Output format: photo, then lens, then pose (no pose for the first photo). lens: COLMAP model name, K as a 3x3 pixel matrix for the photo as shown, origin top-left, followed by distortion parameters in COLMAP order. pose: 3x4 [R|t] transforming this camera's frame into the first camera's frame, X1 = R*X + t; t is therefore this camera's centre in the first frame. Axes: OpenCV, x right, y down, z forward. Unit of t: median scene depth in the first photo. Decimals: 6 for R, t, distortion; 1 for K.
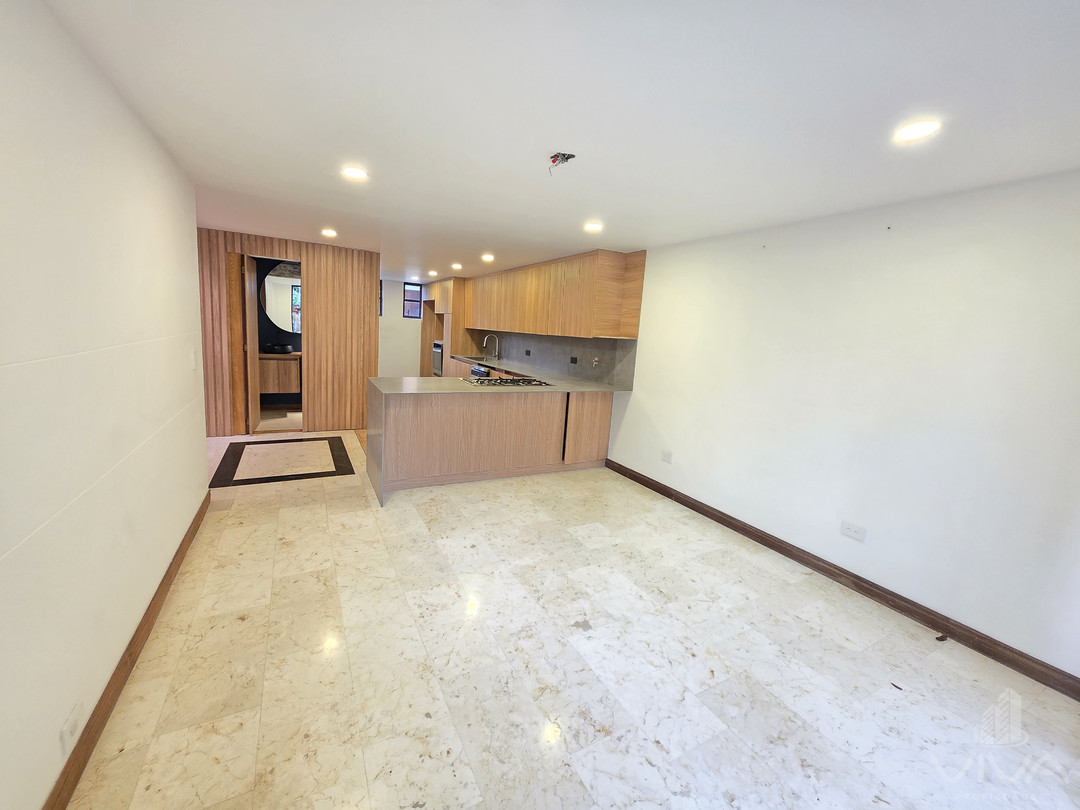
lens RADIAL K [[433.2, 0, 534.9], [0, 433.2, 400.0], [0, 0, 1]] dist [0.000580, 0.000222]
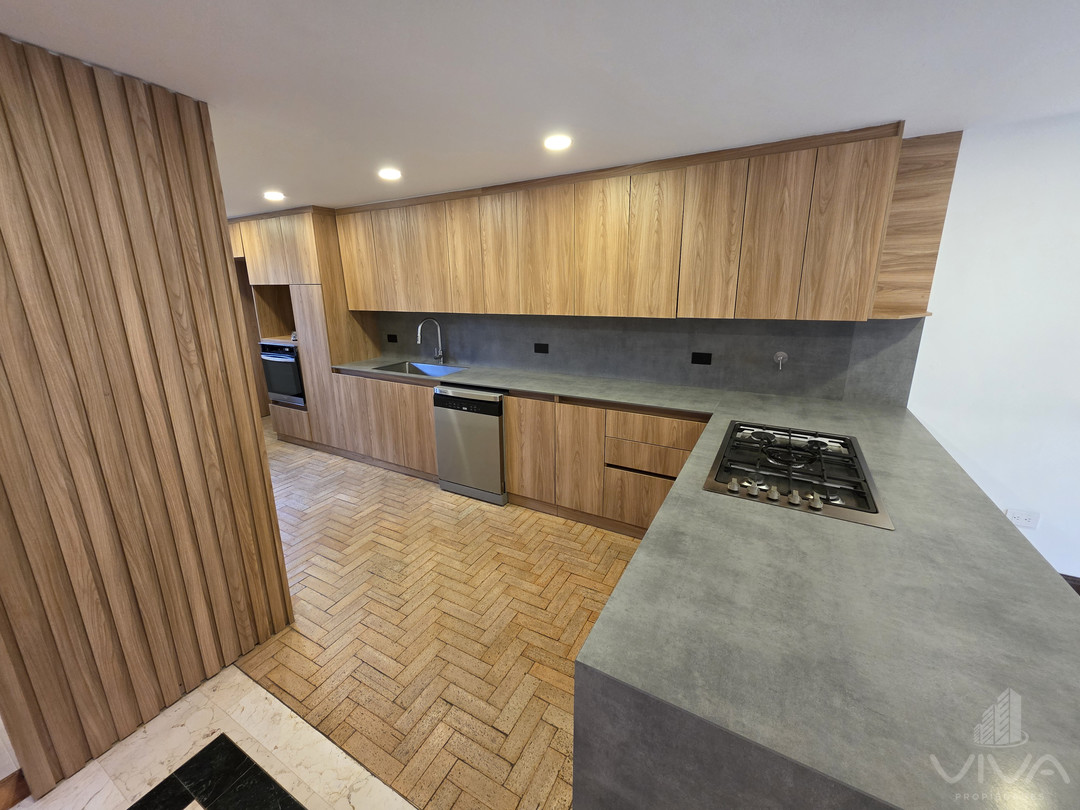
lens RADIAL K [[433.2, 0, 536.2], [0, 433.2, 394.5], [0, 0, 1]] dist [0.000580, 0.000222]
pose [[0.845437, -0.207331, 0.492190, -0.392380], [0.155661, 0.977219, 0.144265, -0.170891], [-0.510888, -0.045353, 0.858450, 0.690350]]
